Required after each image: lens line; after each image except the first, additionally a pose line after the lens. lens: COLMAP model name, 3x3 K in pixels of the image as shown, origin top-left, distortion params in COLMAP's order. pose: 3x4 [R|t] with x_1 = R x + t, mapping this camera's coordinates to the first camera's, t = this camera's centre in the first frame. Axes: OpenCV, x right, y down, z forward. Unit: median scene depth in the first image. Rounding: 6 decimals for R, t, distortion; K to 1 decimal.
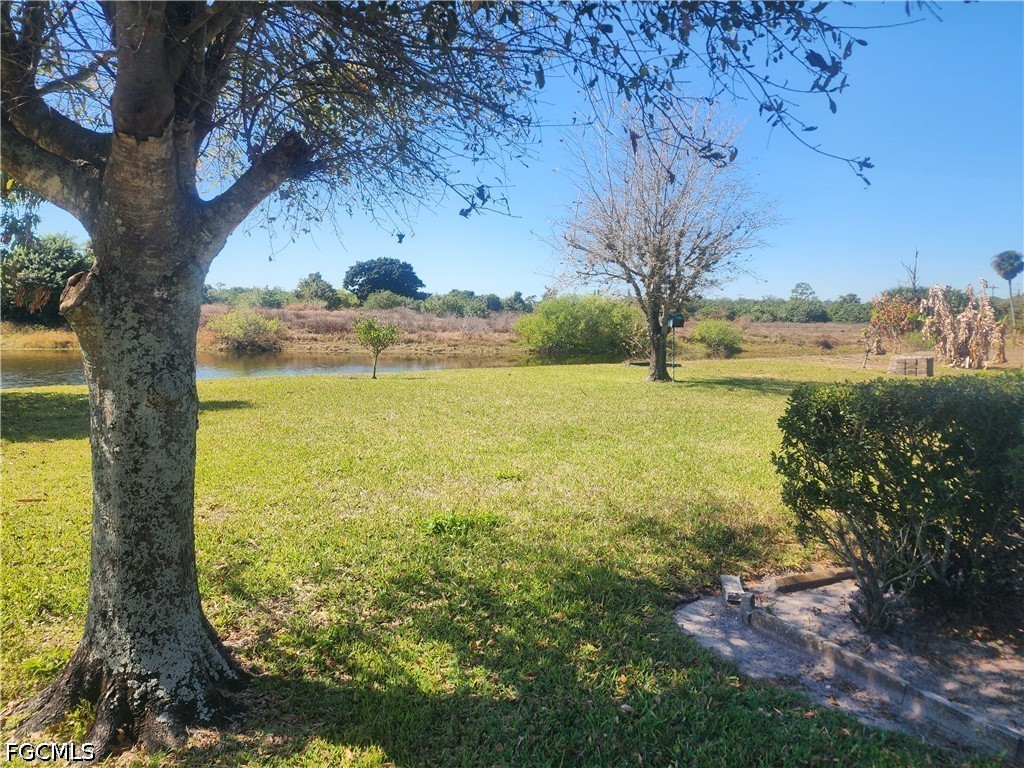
lens RADIAL K [[675.9, 0, 512.1], [0, 675.9, 371.1], [0, 0, 1]] dist [0.103888, -0.065835]
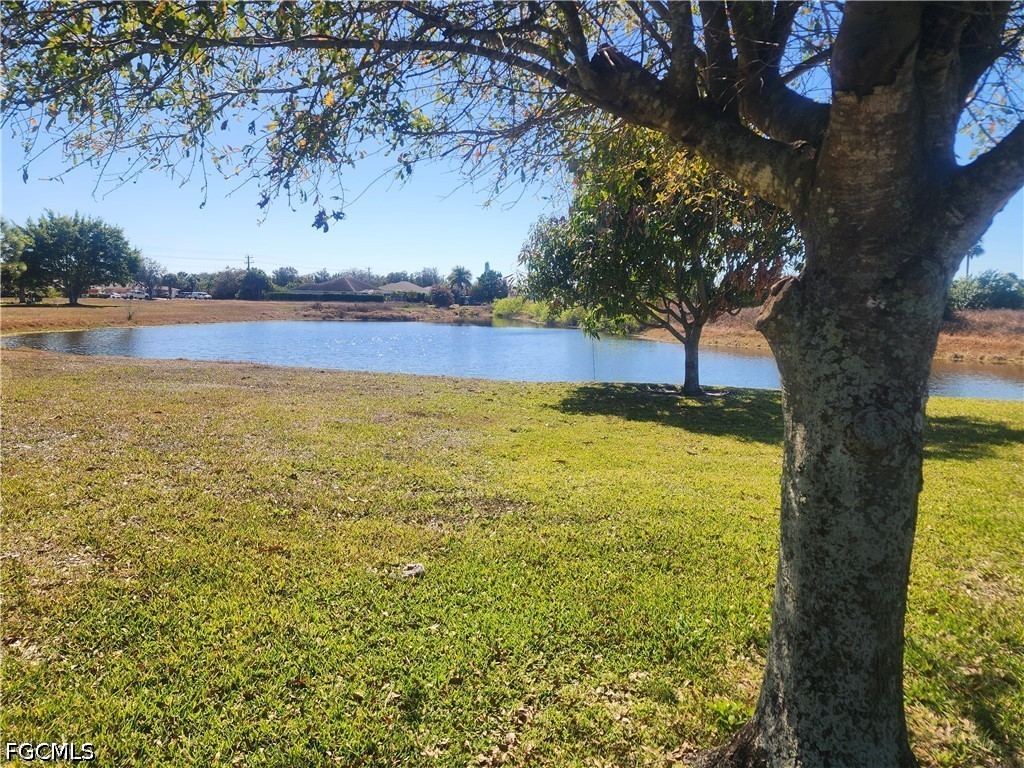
lens RADIAL K [[717.1, 0, 503.8], [0, 717.1, 367.4], [0, 0, 1]] dist [0.072809, -0.059745]
pose [[0.499416, 0.070699, -0.863473, -0.034465], [-0.087350, 0.995695, 0.031003, -0.033457], [0.861948, 0.059941, 0.503441, 0.277564]]
